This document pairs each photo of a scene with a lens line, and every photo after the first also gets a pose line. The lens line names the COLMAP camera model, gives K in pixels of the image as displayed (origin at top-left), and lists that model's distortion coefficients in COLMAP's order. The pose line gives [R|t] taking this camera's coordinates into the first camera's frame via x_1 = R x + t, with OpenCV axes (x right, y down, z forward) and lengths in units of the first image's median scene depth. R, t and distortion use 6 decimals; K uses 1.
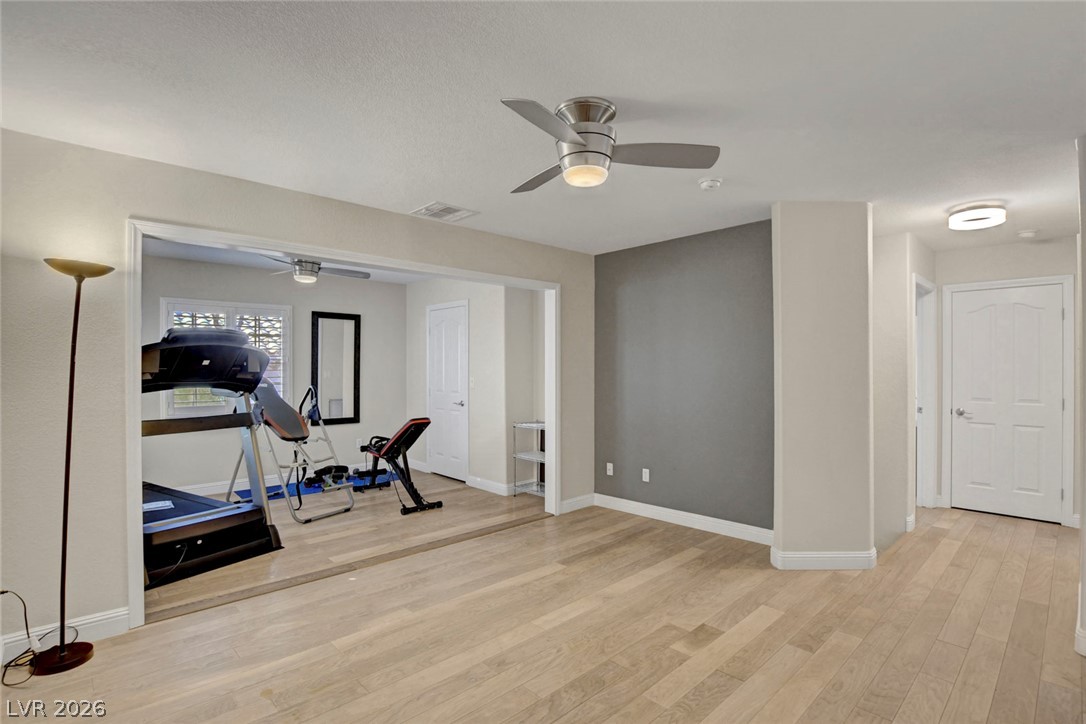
lens RADIAL K [[502.8, 0, 546.6], [0, 502.8, 367.2], [0, 0, 1]] dist [-0.027735, -0.000195]
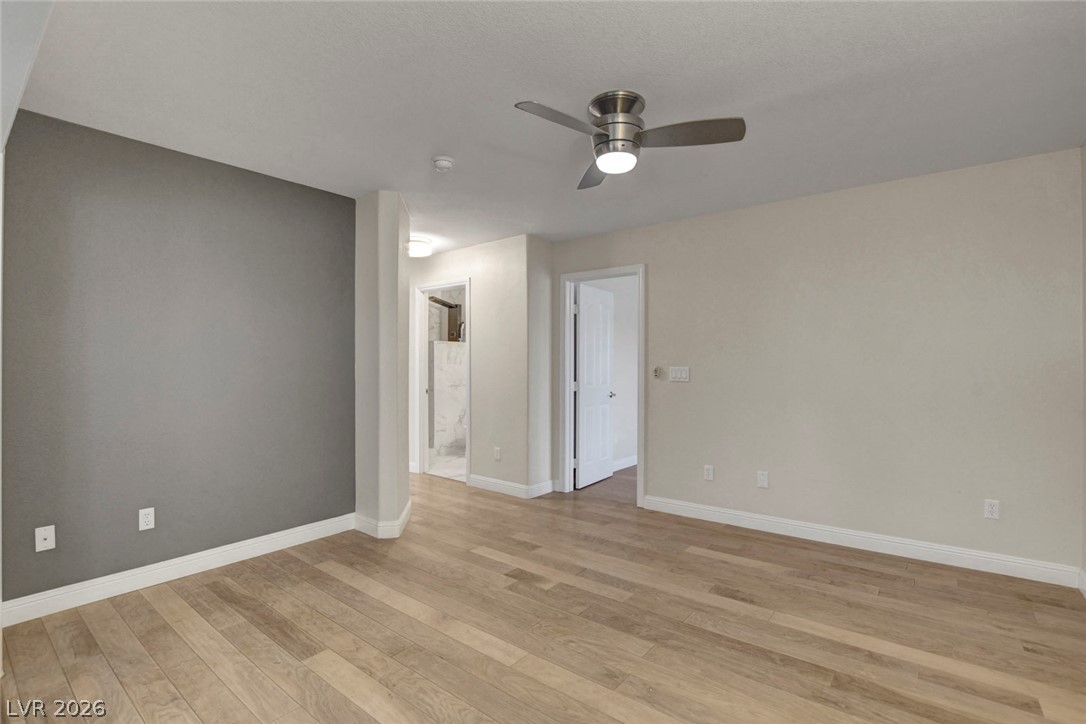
lens RADIAL K [[531.5, 0, 513.8], [0, 531.5, 364.7], [0, 0, 1]] dist [-0.028886, 0.000582]
pose [[-0.119218, 0.005557, 0.992853, -0.701967], [0.000202, 0.999984, -0.005572, 0.047447], [-0.992868, -0.000464, -0.119217, 0.920414]]
